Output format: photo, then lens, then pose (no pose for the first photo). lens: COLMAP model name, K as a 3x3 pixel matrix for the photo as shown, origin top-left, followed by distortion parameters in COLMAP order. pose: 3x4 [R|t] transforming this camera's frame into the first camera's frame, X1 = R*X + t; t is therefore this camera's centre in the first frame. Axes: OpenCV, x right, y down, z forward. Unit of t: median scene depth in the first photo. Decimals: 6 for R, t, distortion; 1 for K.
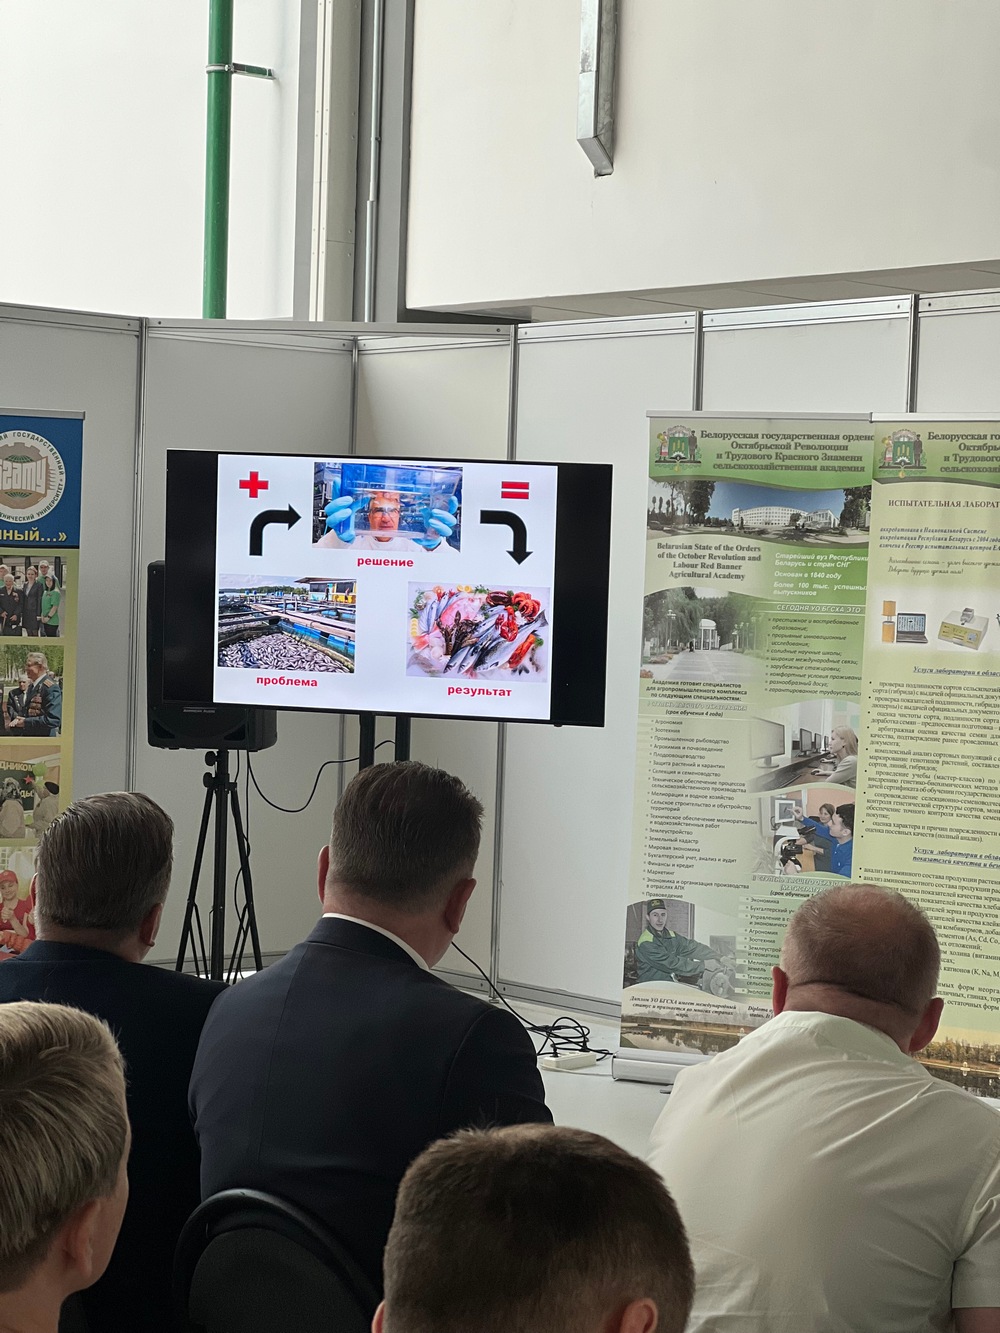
lens RADIAL K [[2991.5, 0, 502.5], [0, 2991.5, 628.3], [0, 0, 1]] dist [-0.632581, 16.381490]
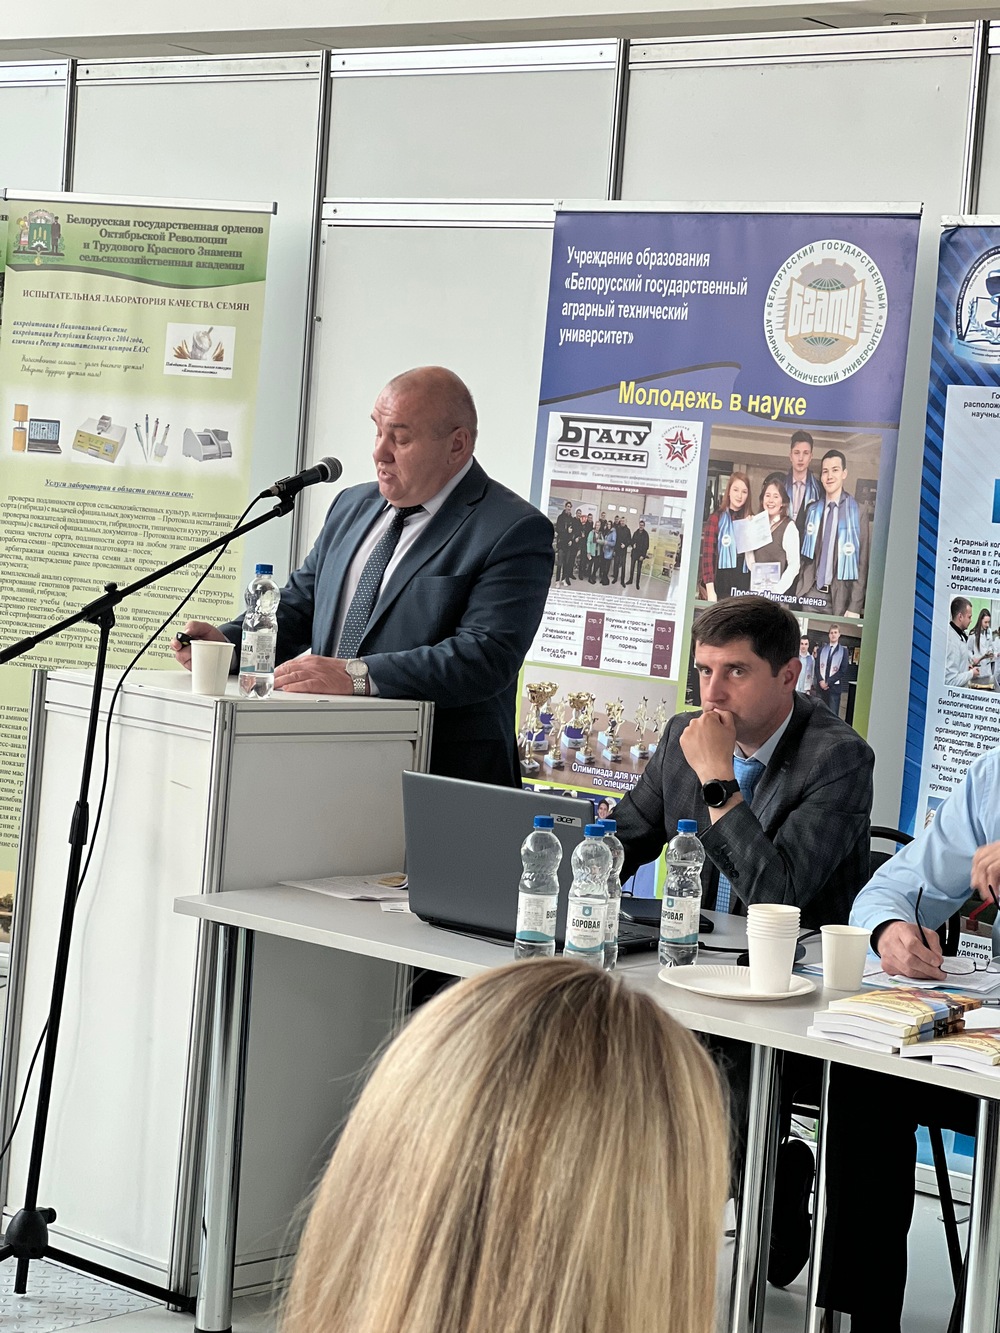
lens RADIAL K [[2970.3, 0, 503.2], [0, 2970.3, 645.8], [0, 0, 1]] dist [-0.264577, 7.528147]
pose [[0.982006, 0.023279, 0.187410, 0.104897], [-0.034757, 0.997700, 0.058191, 0.006002], [-0.185625, -0.063658, 0.980557, 0.096535]]
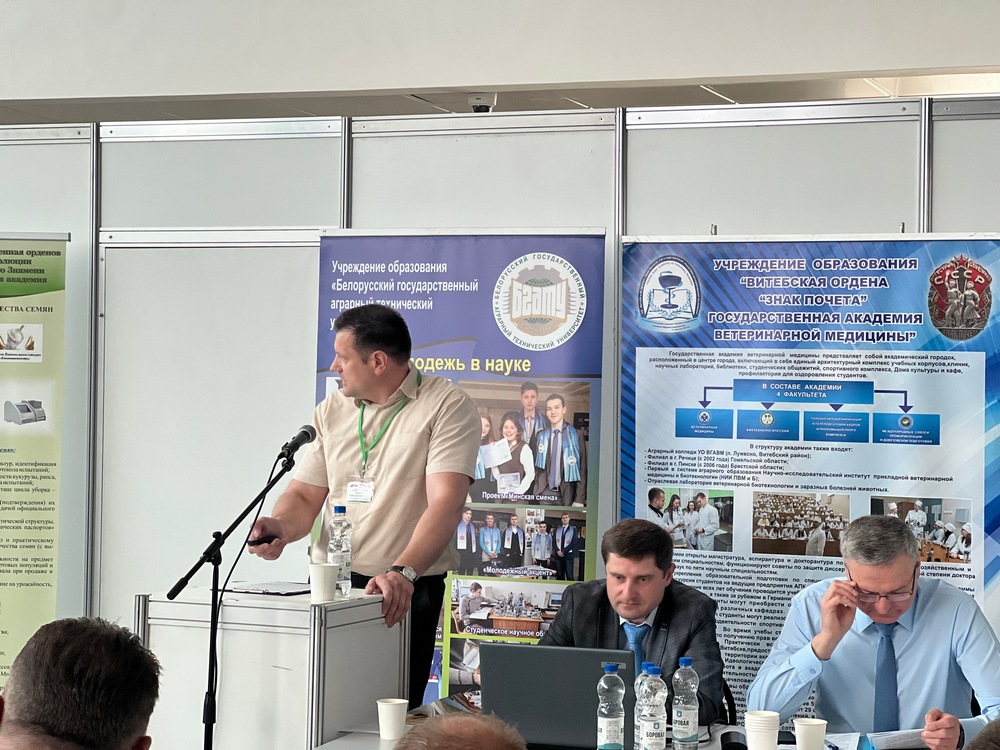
lens RADIAL K [[2229.6, 0, 479.3], [0, 2229.6, 361.0], [0, 0, 1]] dist [-0.429383, 10.986451]
pose [[0.864550, -0.019213, 0.502180, -0.101353], [0.024045, 0.999706, -0.003147, -0.011948], [-0.501971, 0.014796, 0.864758, 0.114275]]
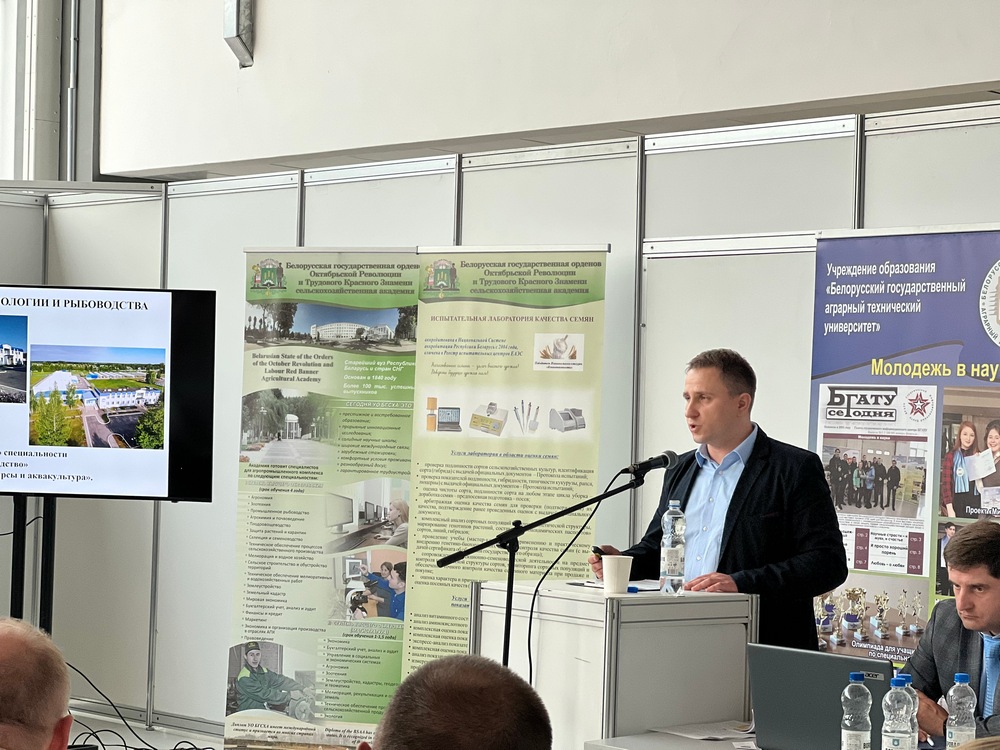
lens RADIAL K [[2228.2, 0, 500.0], [0, 2228.2, 375.0], [0, 0, 1]] dist [-0.264577, 7.528147]
pose [[0.996799, -0.007236, 0.079625, 0.082886], [0.009622, 0.999515, -0.029622, 0.009012], [-0.079372, 0.030294, 0.996385, 0.071597]]
